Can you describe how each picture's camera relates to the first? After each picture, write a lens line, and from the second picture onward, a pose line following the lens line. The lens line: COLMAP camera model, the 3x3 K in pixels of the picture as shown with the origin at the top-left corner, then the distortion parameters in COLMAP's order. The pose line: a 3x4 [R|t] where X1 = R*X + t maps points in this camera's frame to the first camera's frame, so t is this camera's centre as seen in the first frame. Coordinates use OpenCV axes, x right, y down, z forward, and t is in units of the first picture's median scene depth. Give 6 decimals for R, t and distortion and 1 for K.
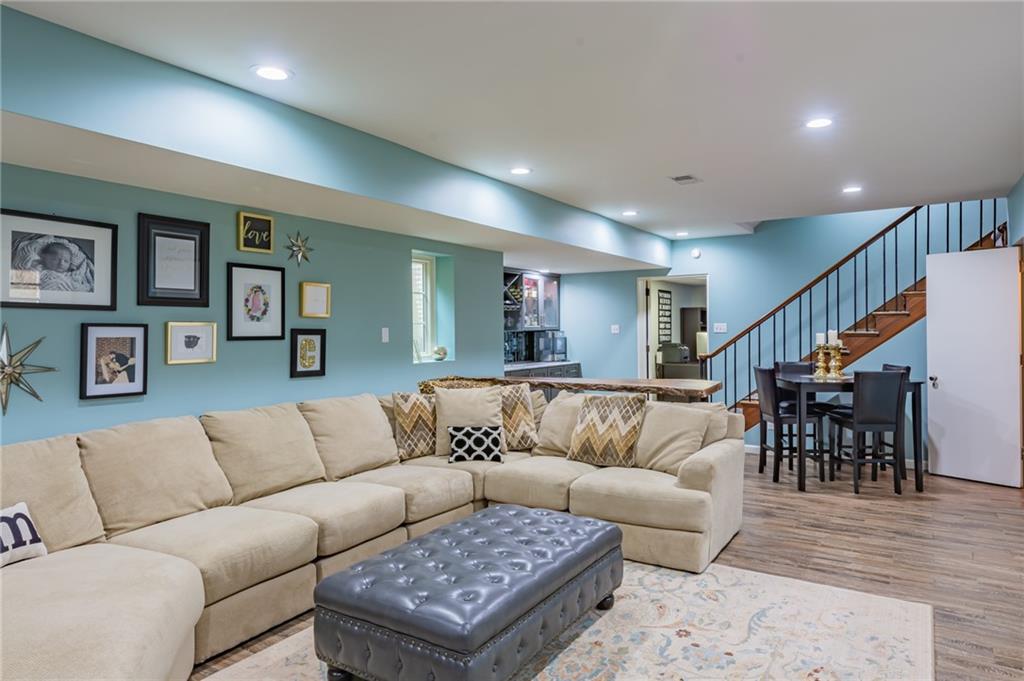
lens RADIAL K [[622.3, 0, 512.8], [0, 622.3, 334.9], [0, 0, 1]] dist [0.002572, -0.000009]
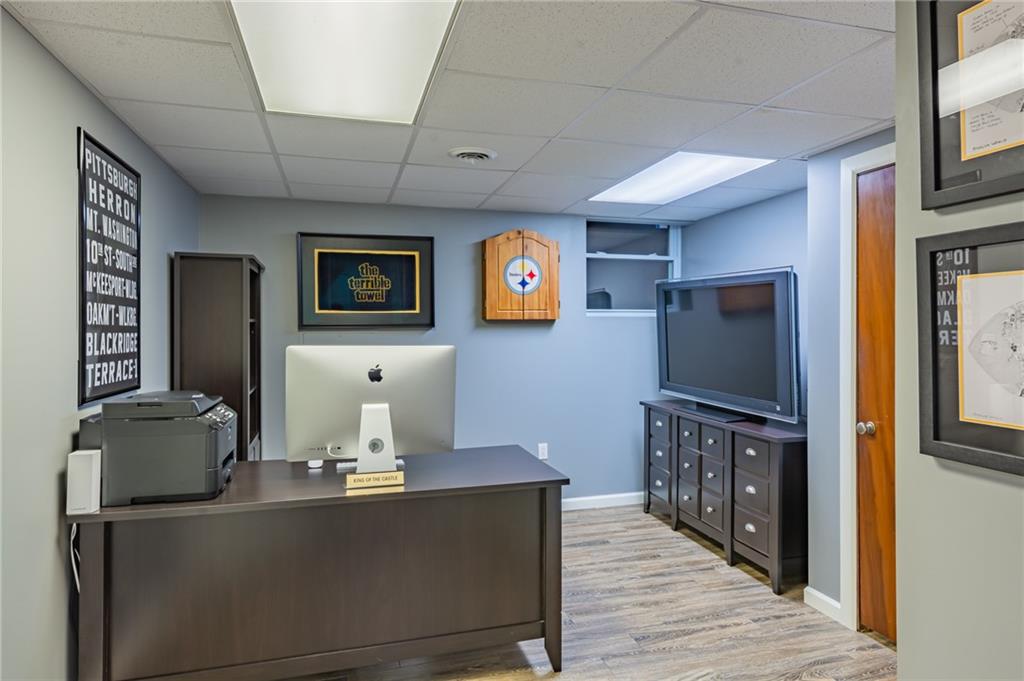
lens RADIAL K [[622.3, 0, 512.3], [0, 622.3, 333.0], [0, 0, 1]] dist [0.002572, -0.000009]
pose [[0.663129, 0.002483, 0.748501, 0.175210], [-0.005182, 0.999986, 0.001274, -0.009533], [-0.748487, -0.004724, 0.663132, 0.756571]]
